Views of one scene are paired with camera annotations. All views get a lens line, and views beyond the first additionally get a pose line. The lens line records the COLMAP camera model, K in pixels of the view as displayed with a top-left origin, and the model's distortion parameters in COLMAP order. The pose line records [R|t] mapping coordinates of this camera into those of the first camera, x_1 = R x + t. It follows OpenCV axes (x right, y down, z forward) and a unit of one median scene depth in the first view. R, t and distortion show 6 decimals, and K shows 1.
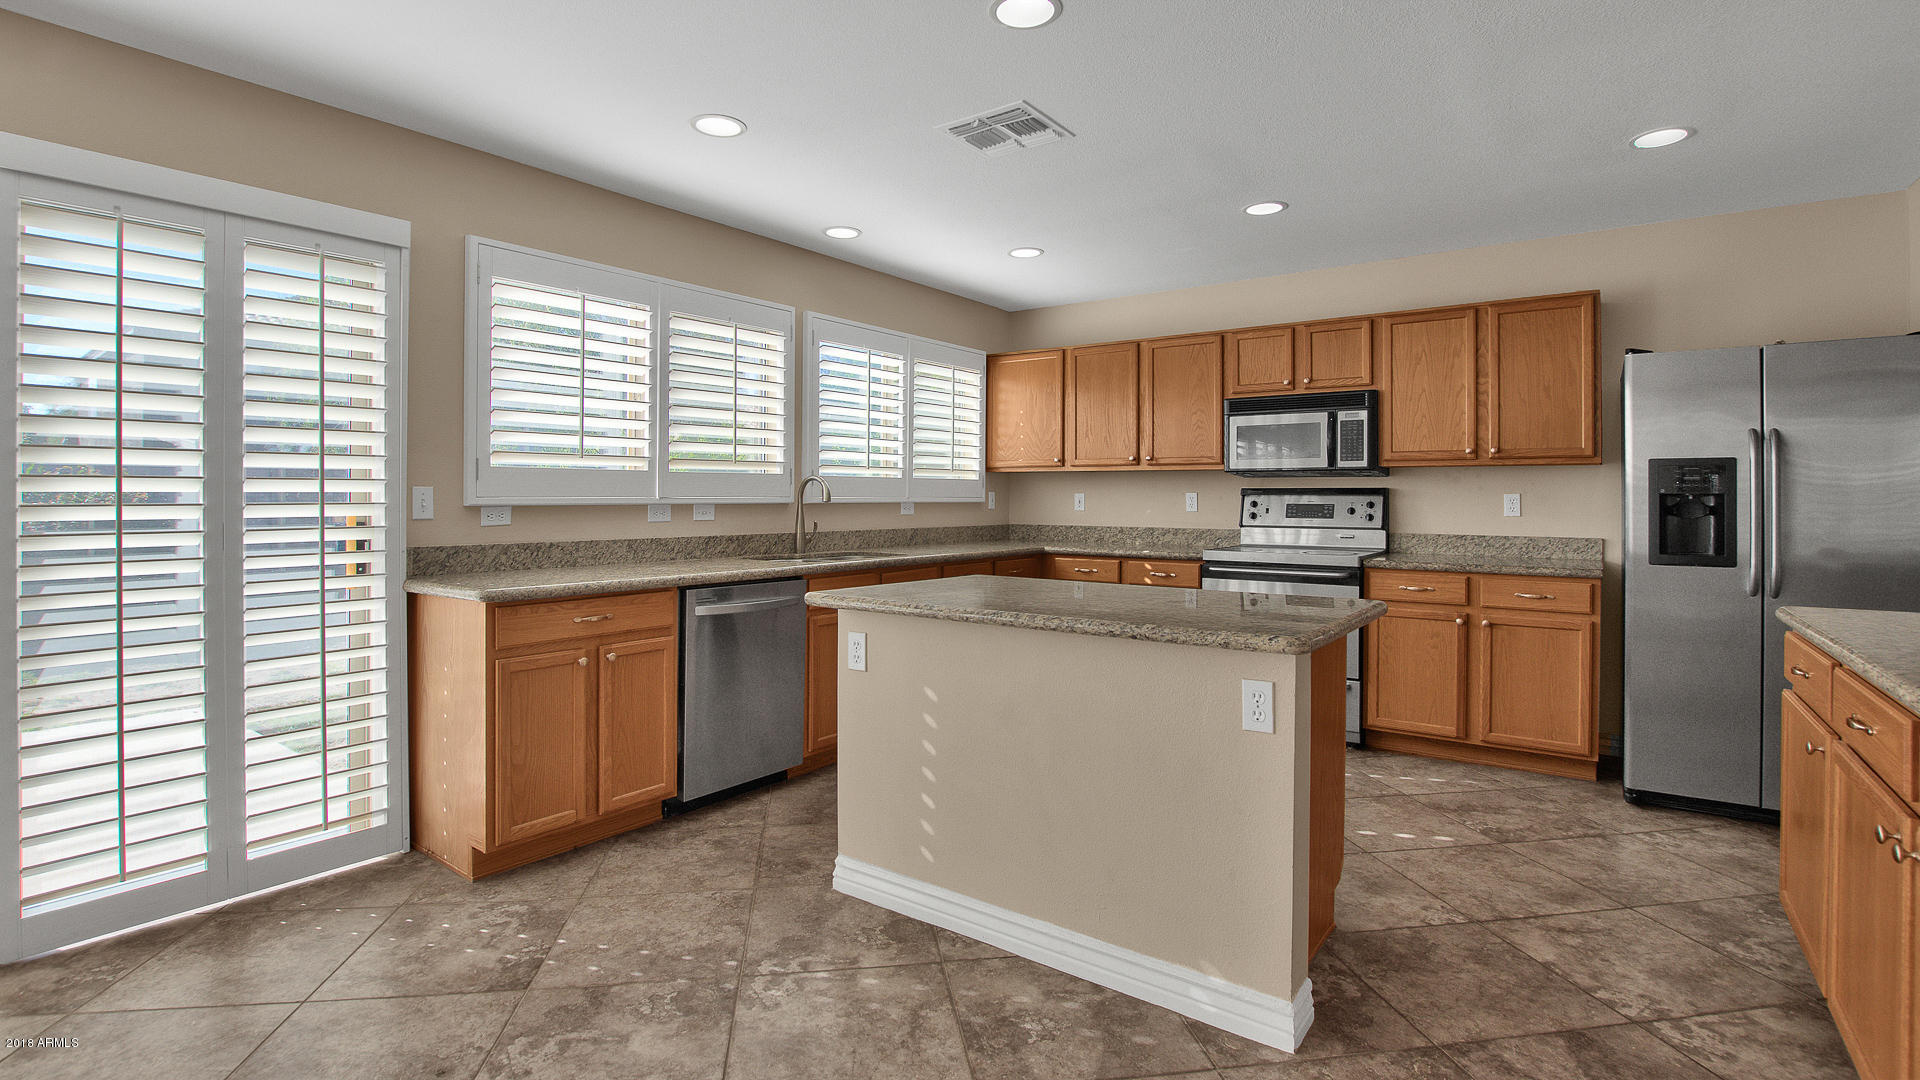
lens RADIAL K [[888.2, 0, 958.4], [0, 888.2, 493.3], [0, 0, 1]] dist [-0.031910, 0.000094]
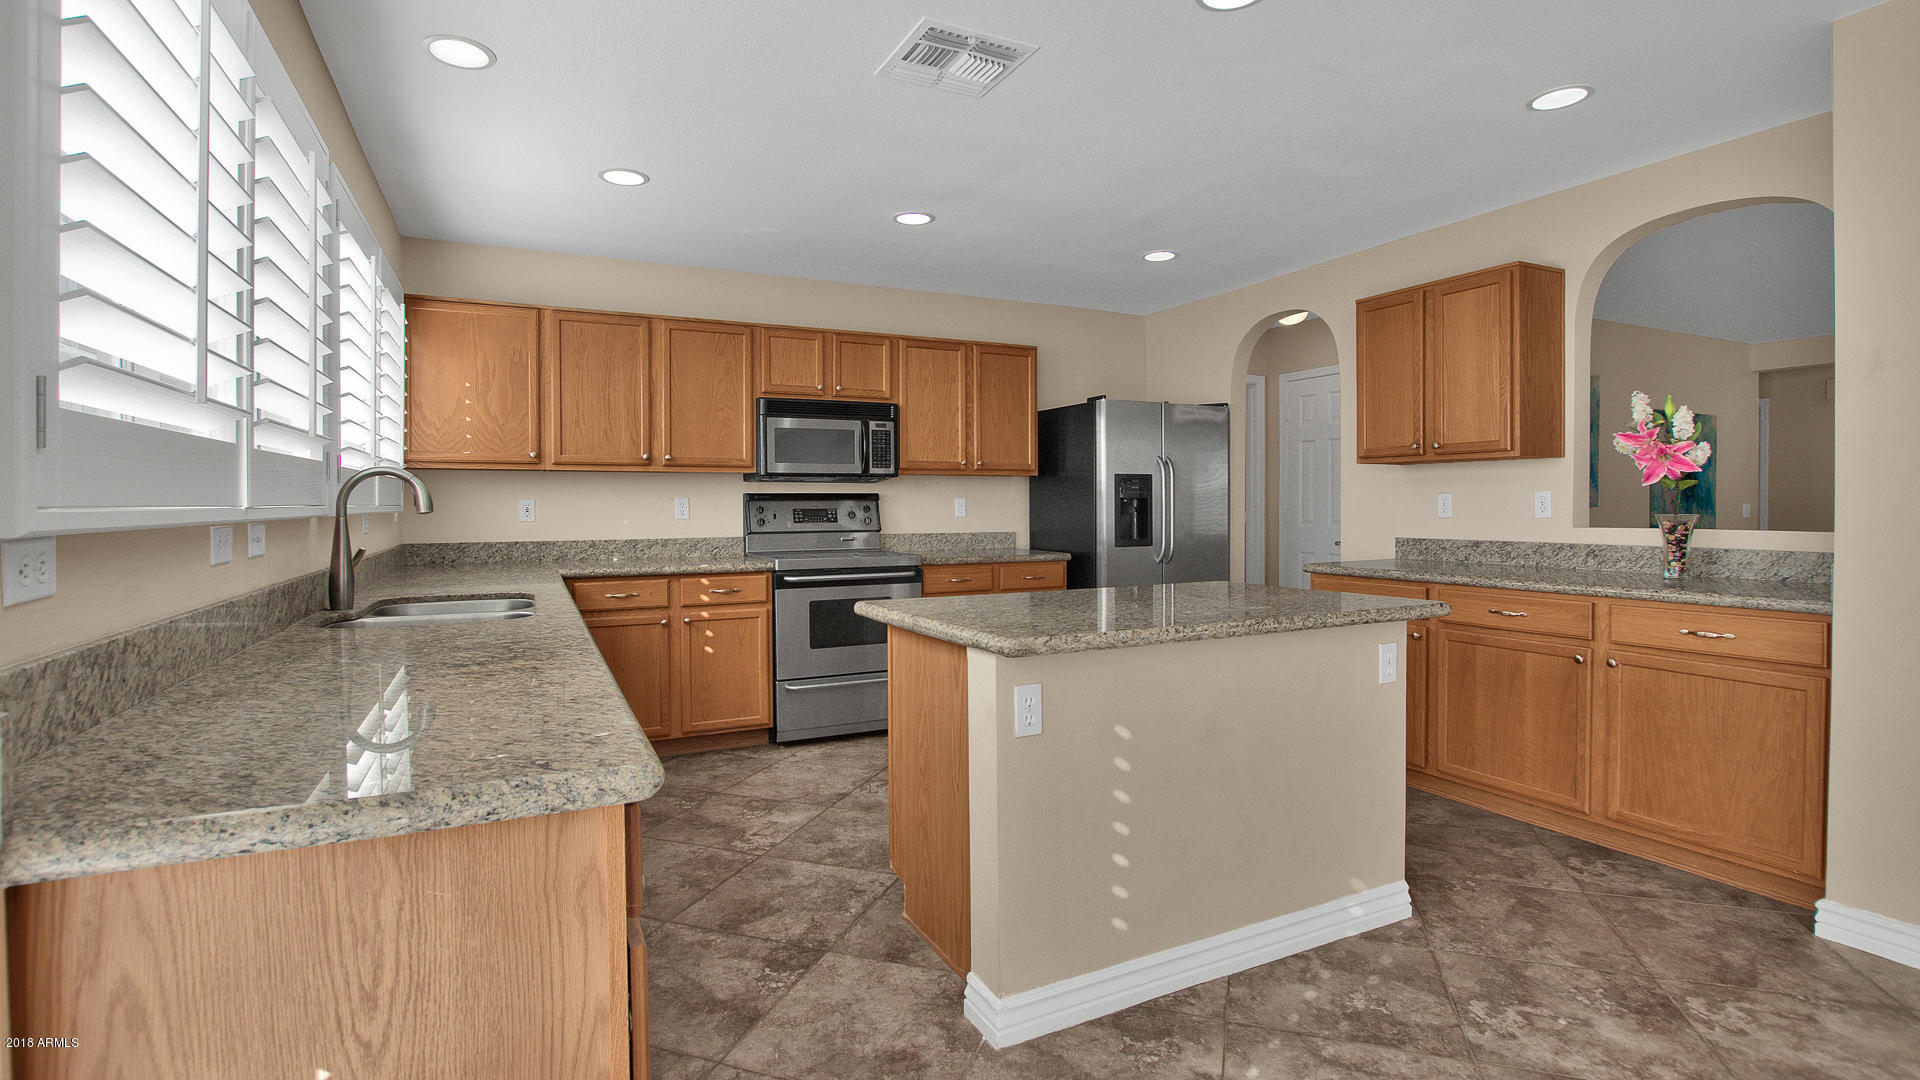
lens RADIAL K [[888.2, 0, 958.4], [0, 888.2, 493.3], [0, 0, 1]] dist [-0.031910, 0.000094]
pose [[0.464516, 0.004830, 0.885552, -0.466012], [0.003387, 0.999968, -0.007231, 0.002418], [-0.885558, 0.006358, 0.464485, 0.412320]]
